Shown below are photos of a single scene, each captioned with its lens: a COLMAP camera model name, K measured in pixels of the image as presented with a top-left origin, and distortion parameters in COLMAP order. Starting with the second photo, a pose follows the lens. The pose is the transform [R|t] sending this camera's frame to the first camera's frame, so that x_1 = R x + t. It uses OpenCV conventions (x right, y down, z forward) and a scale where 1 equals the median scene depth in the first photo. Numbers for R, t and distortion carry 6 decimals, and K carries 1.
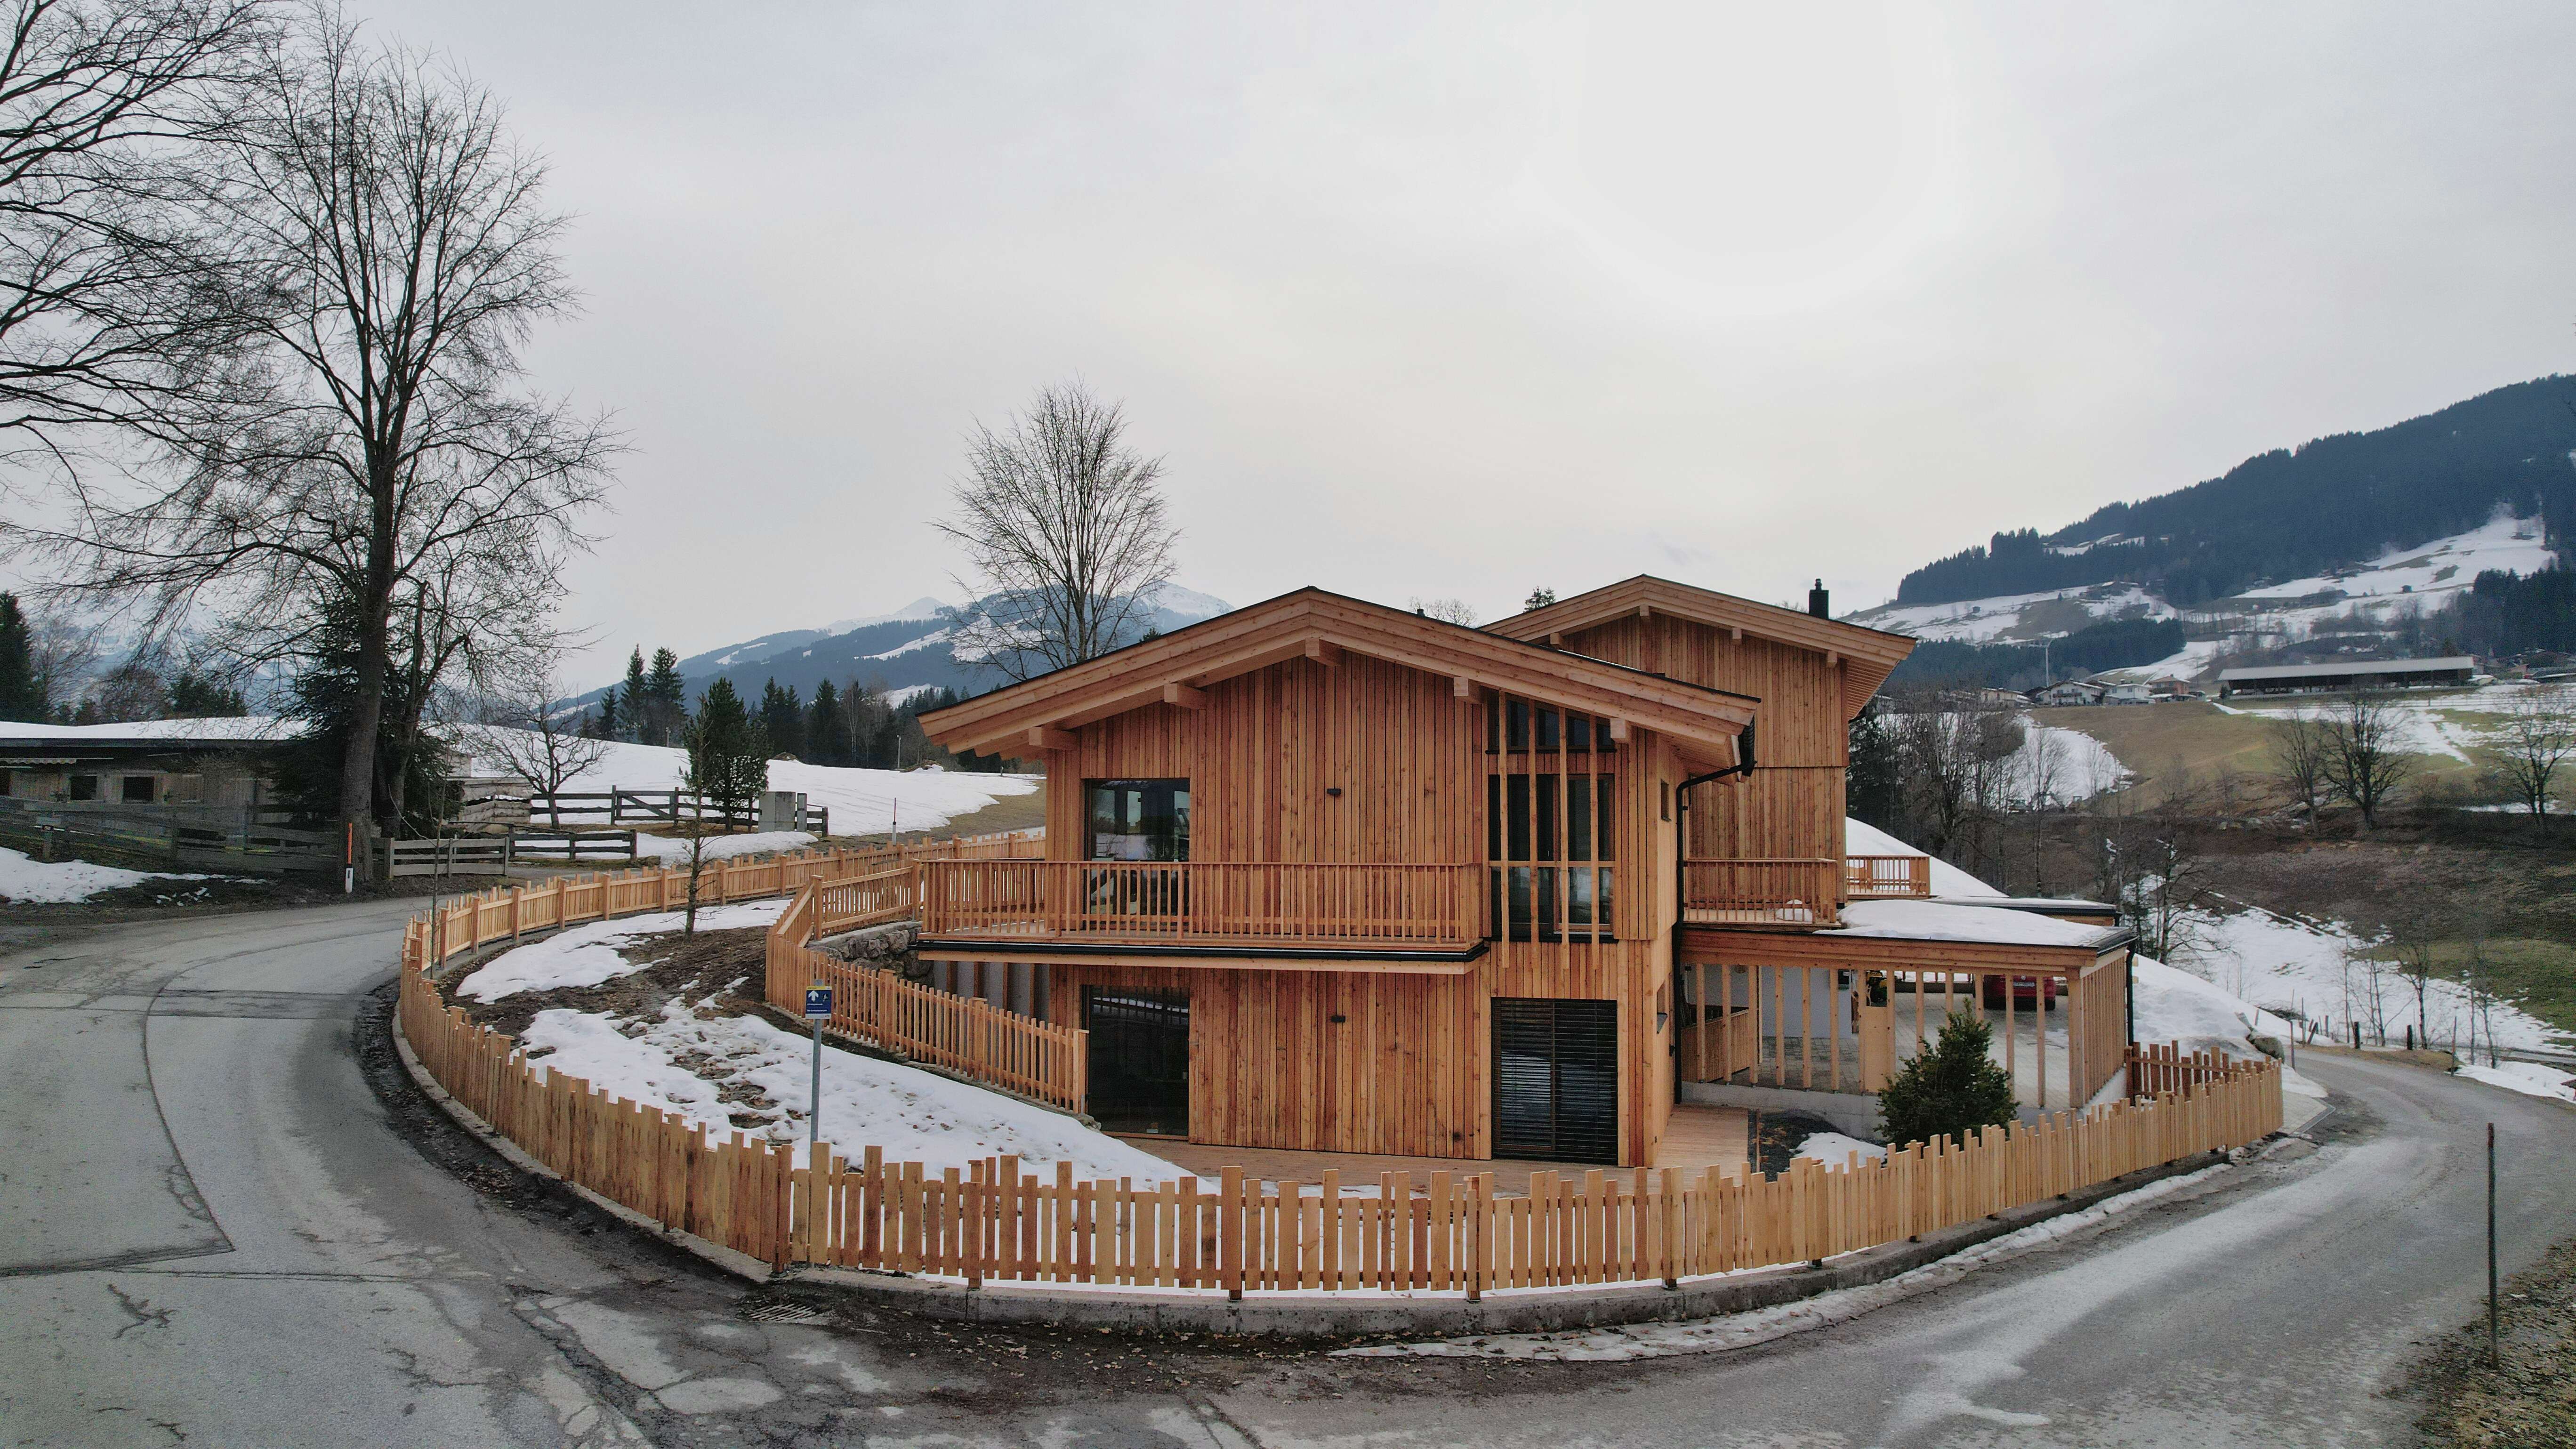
lens RADIAL K [[1642.3, 0, 1295.8], [0, 1642.3, 723.7], [0, 0, 1]] dist [-0.078561, 0.068512]
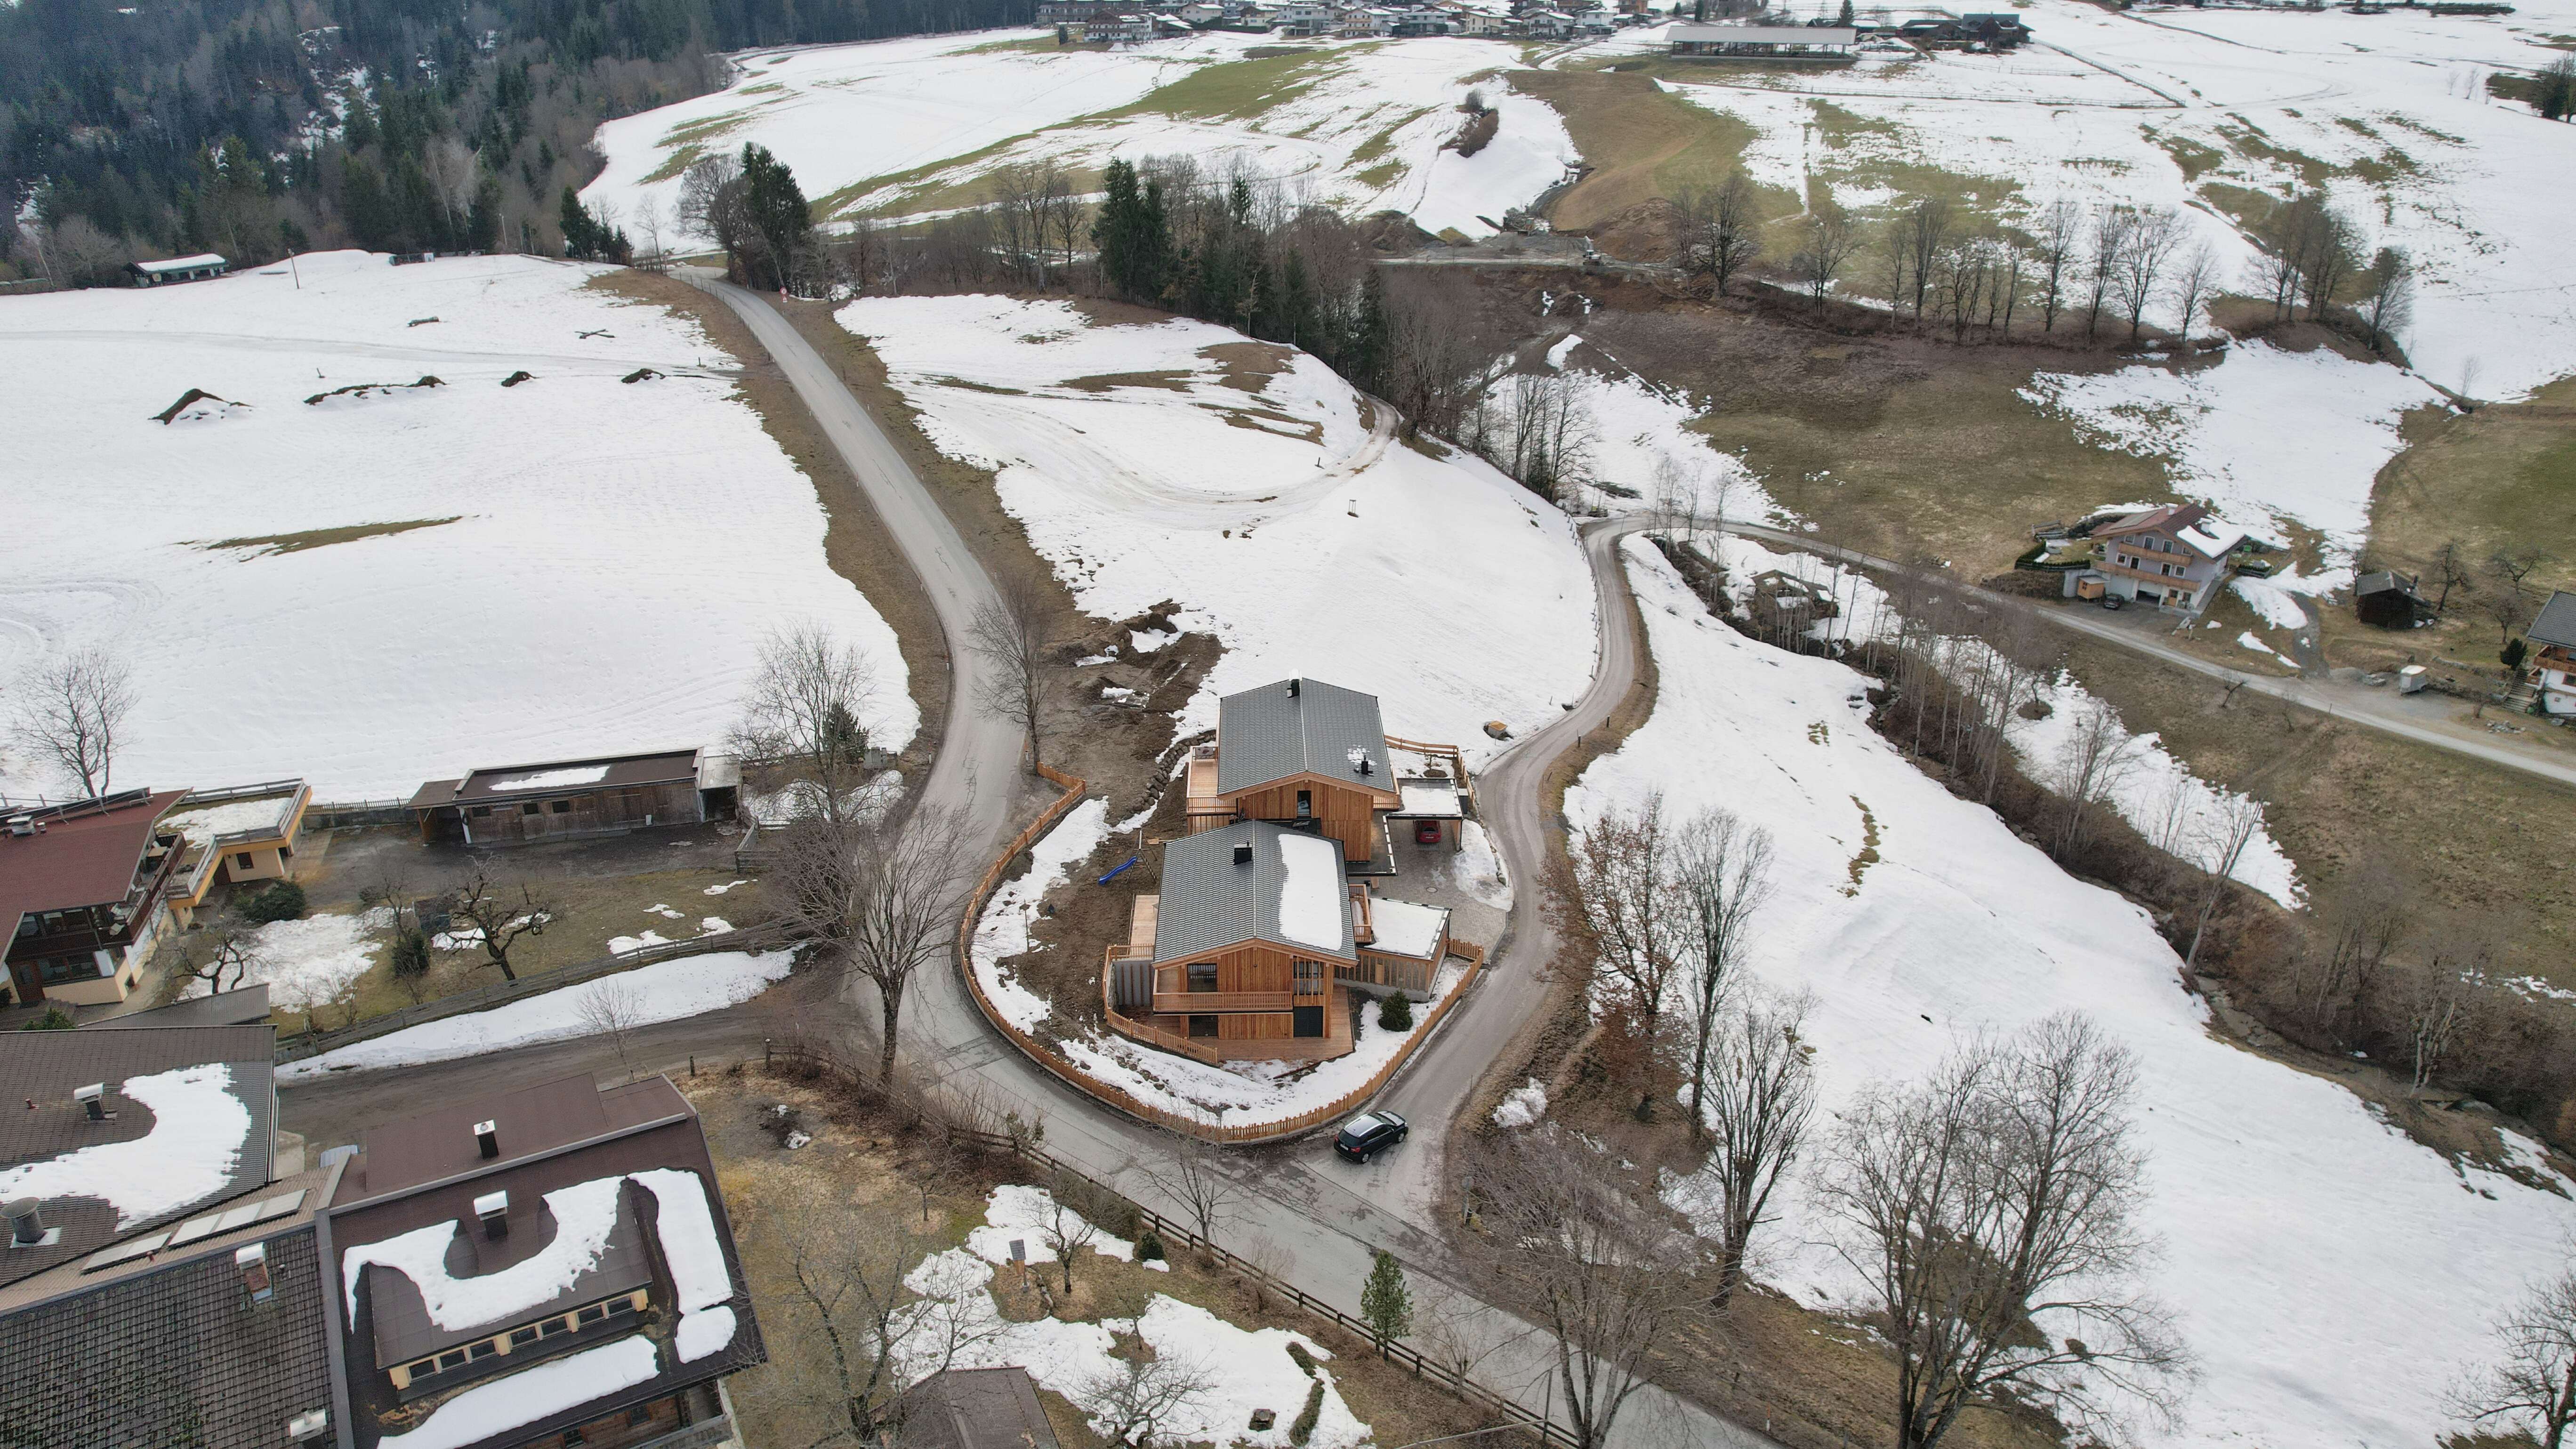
lens RADIAL K [[1642.3, 0, 1295.8], [0, 1642.3, 723.7], [0, 0, 1]] dist [-0.078561, 0.068512]
pose [[0.955835, -0.118381, 0.269008, -0.824448], [-0.020013, 0.886952, 0.461427, -2.180562], [-0.293222, -0.446432, 0.845411, -2.024372]]
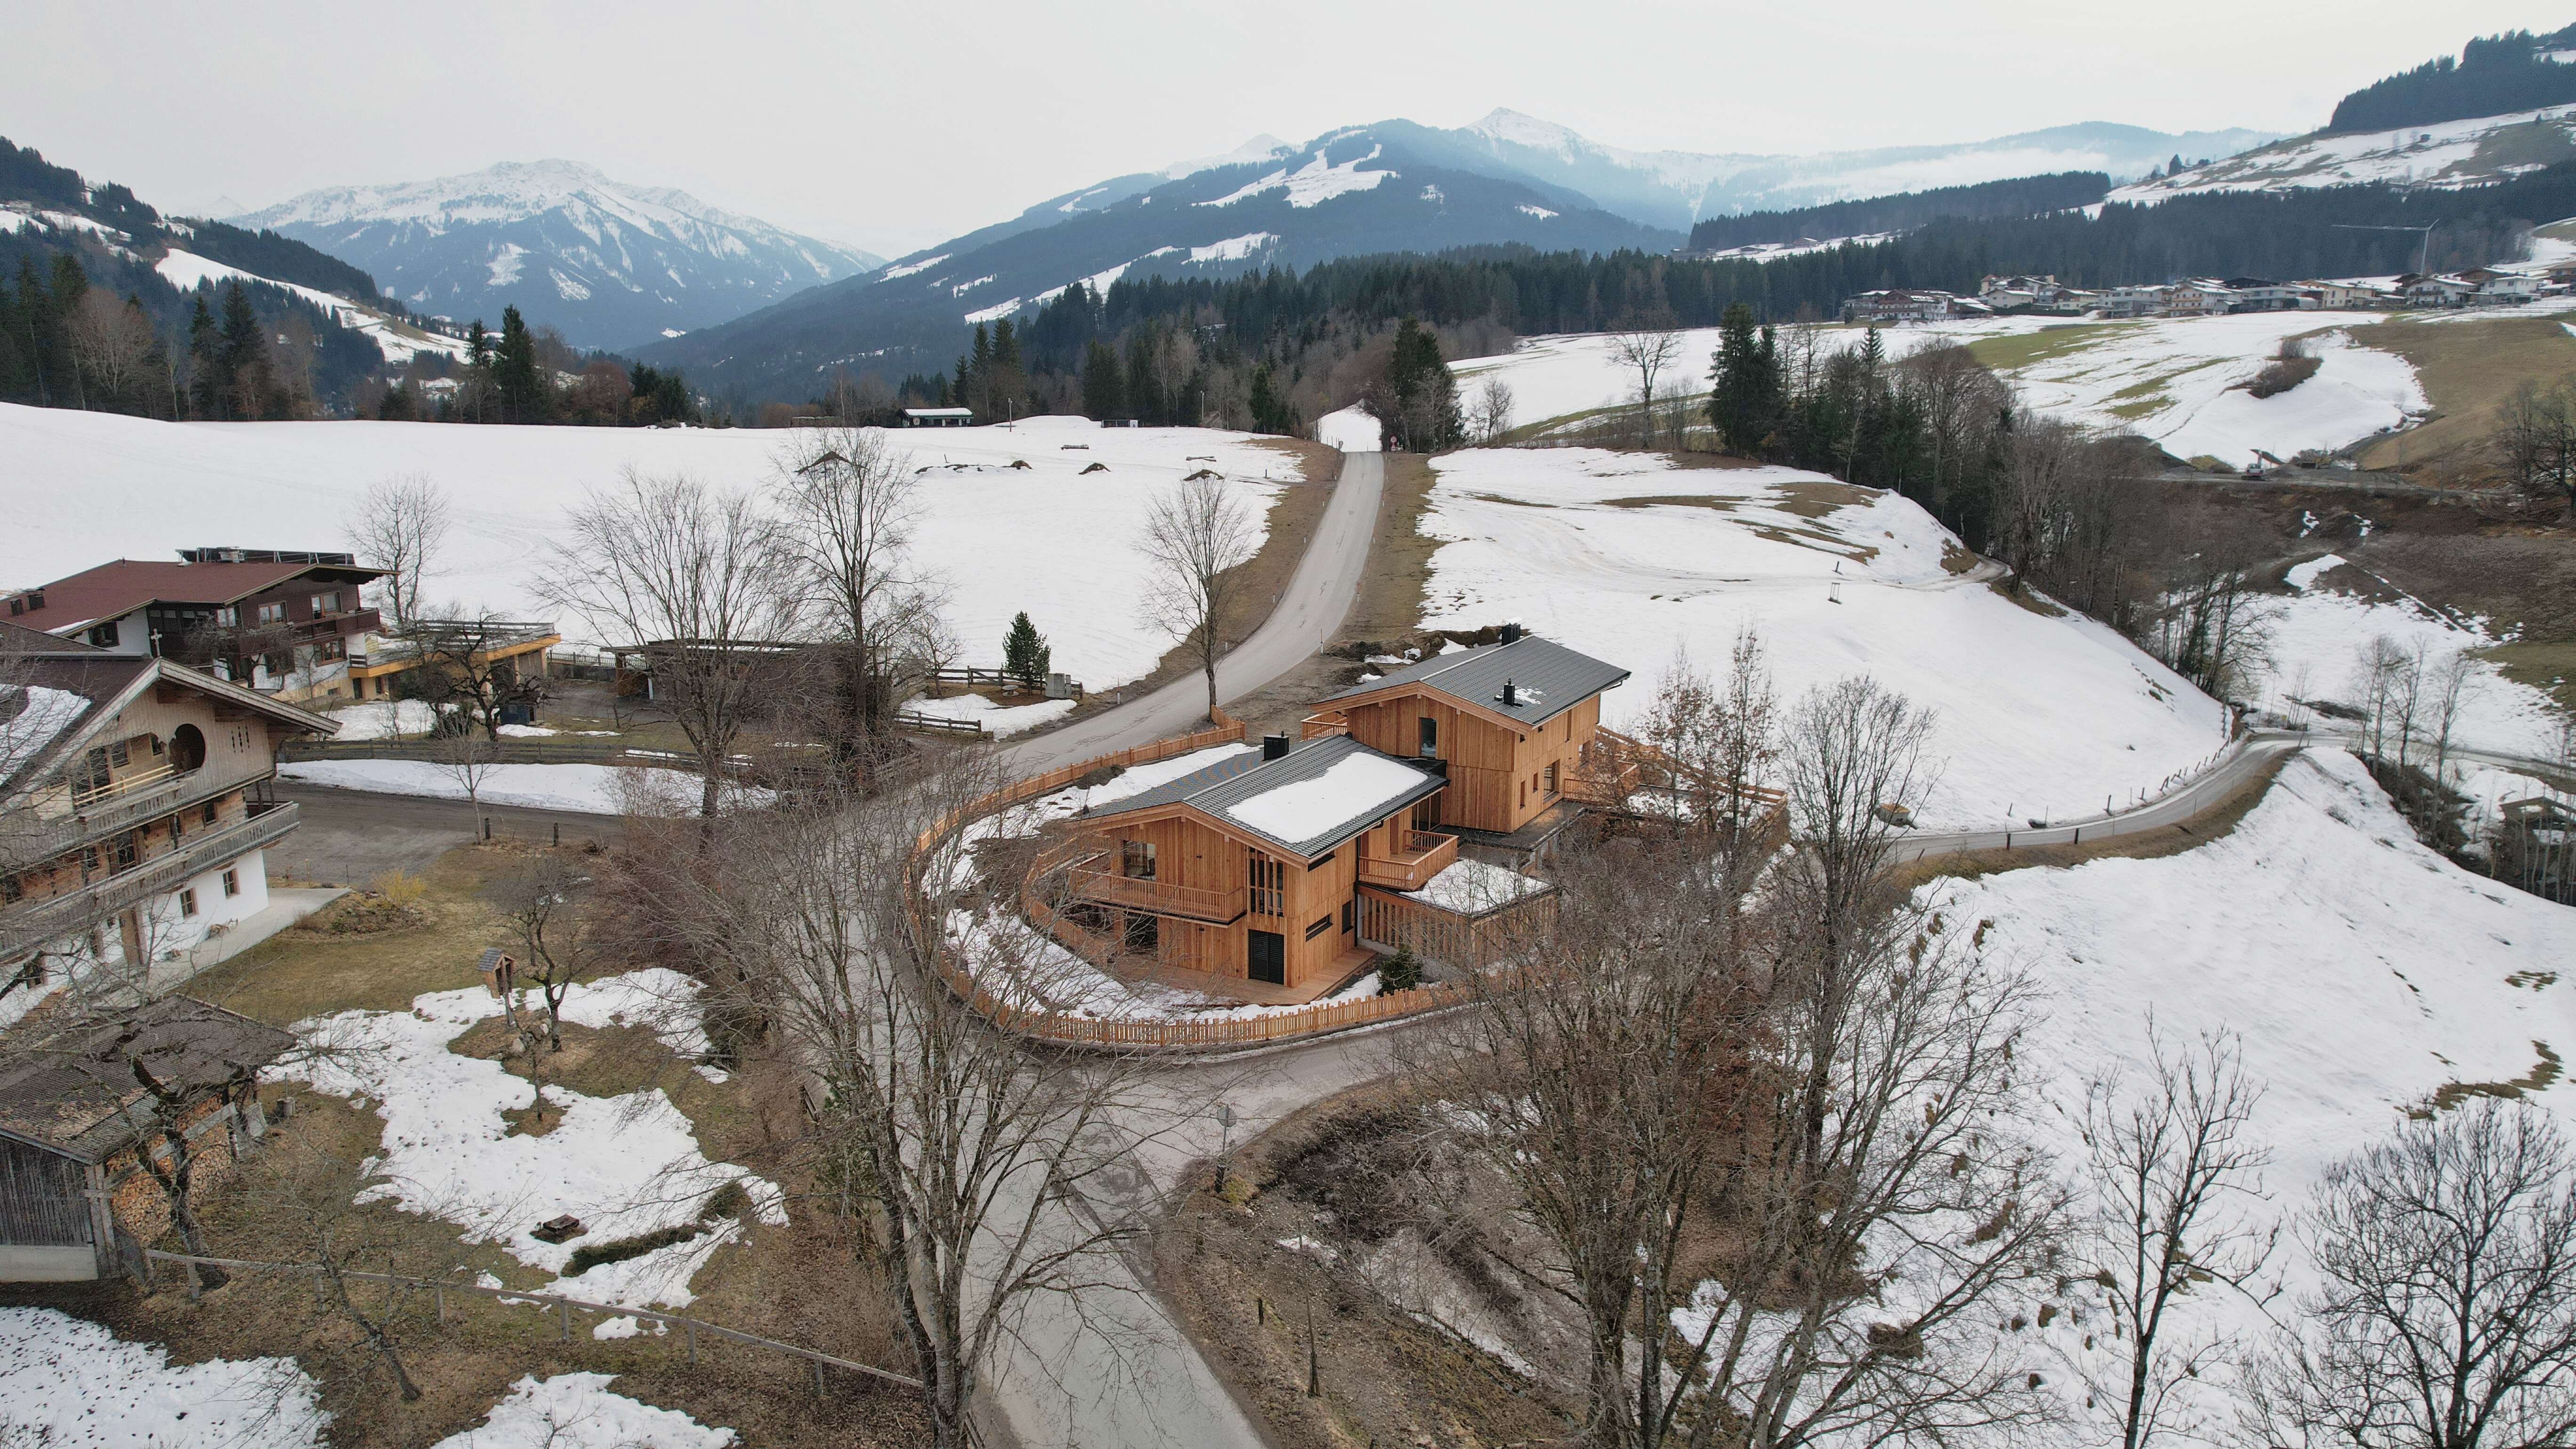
lens RADIAL K [[1642.3, 0, 1295.8], [0, 1642.3, 723.7], [0, 0, 1]] dist [-0.078561, 0.068512]
pose [[0.978760, 0.039514, -0.201166, 0.715455], [0.017293, 0.961840, 0.273066, -0.912096], [0.204279, -0.270745, 0.940727, -1.540169]]
